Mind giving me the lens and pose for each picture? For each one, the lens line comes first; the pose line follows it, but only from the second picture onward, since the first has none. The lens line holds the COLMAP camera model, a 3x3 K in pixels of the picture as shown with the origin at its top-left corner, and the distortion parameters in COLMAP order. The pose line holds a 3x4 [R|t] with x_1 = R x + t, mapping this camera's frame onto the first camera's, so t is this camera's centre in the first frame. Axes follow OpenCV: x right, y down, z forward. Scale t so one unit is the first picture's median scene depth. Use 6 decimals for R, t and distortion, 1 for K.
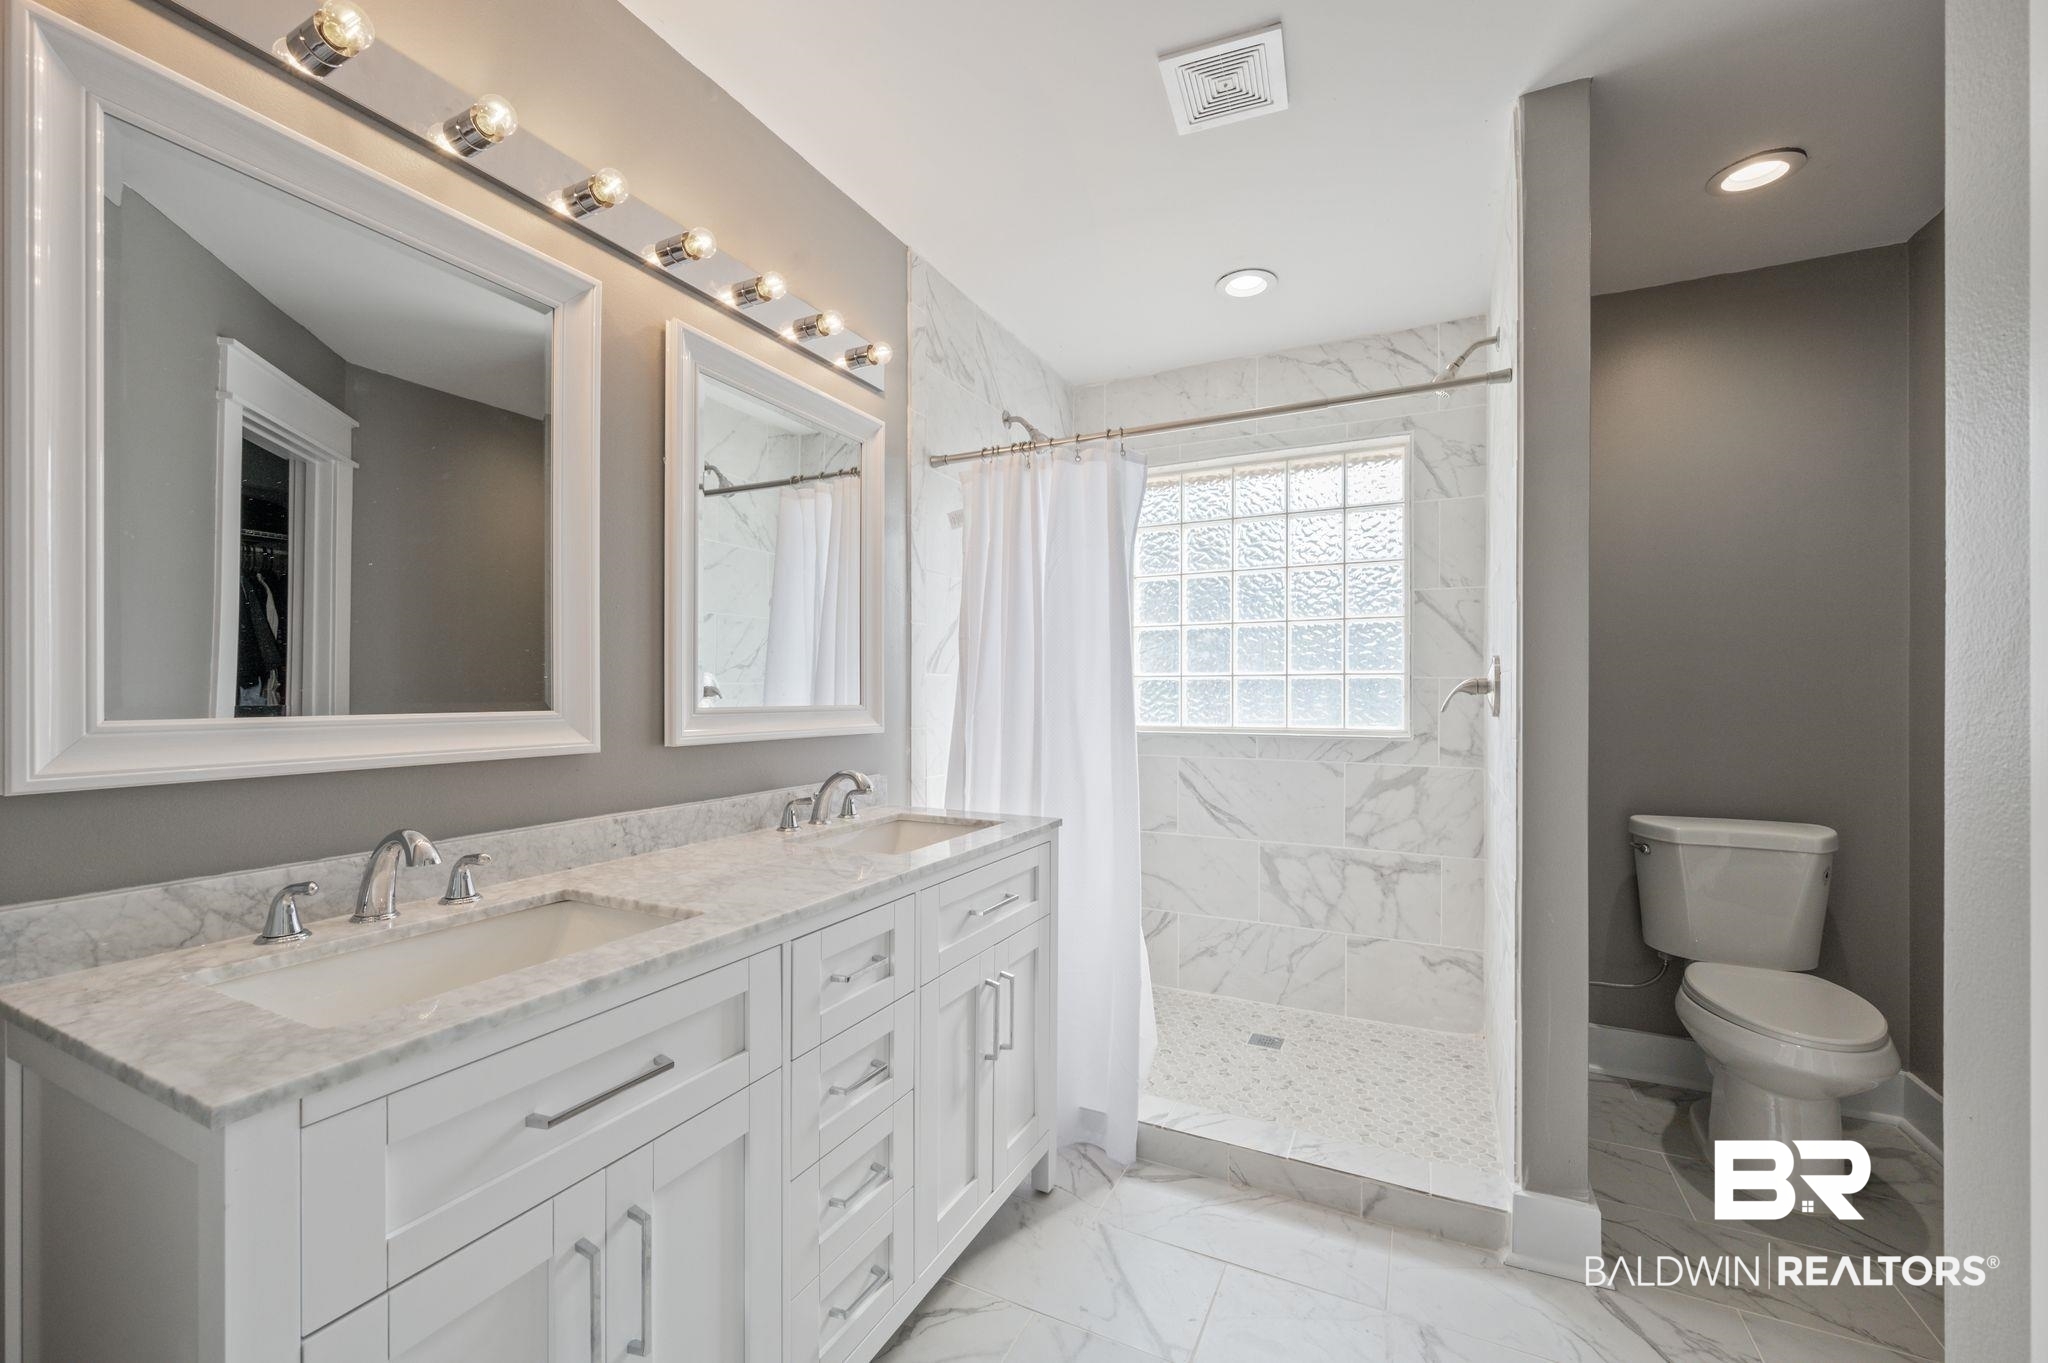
lens RADIAL K [[813.2, 0, 1023.2], [0, 813.2, 670.7], [0, 0, 1]] dist [-0.001331, -0.000176]
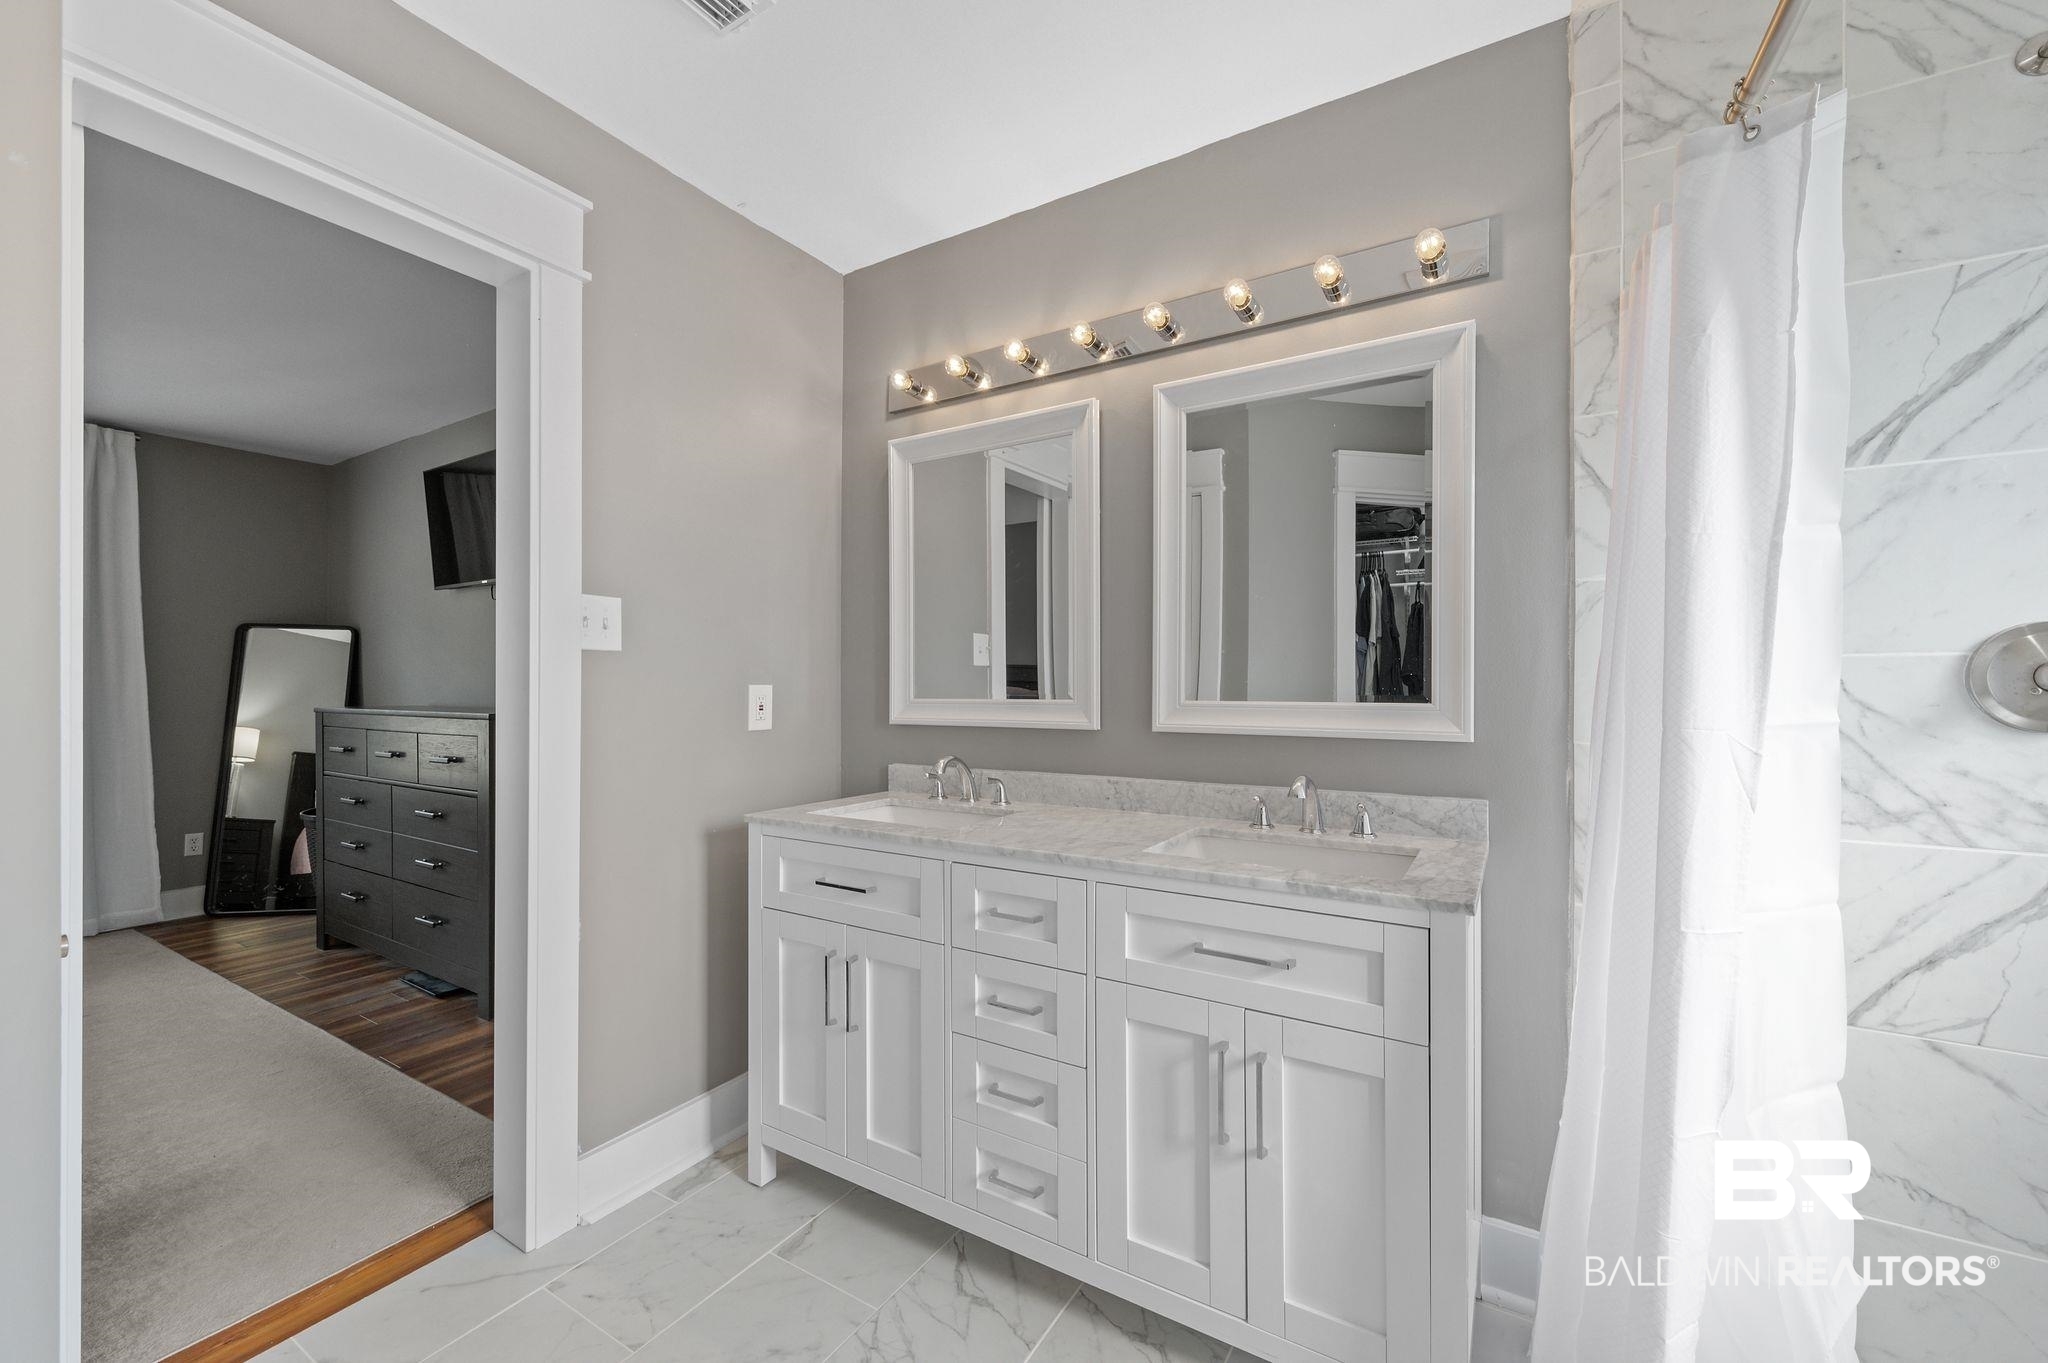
lens RADIAL K [[813.2, 0, 1023.2], [0, 813.2, 670.7], [0, 0, 1]] dist [-0.001331, -0.000176]
pose [[-0.083942, -0.015285, -0.996353, 0.878819], [0.027140, 0.999476, -0.017620, 0.017871], [0.996101, -0.028520, -0.083483, 0.968328]]
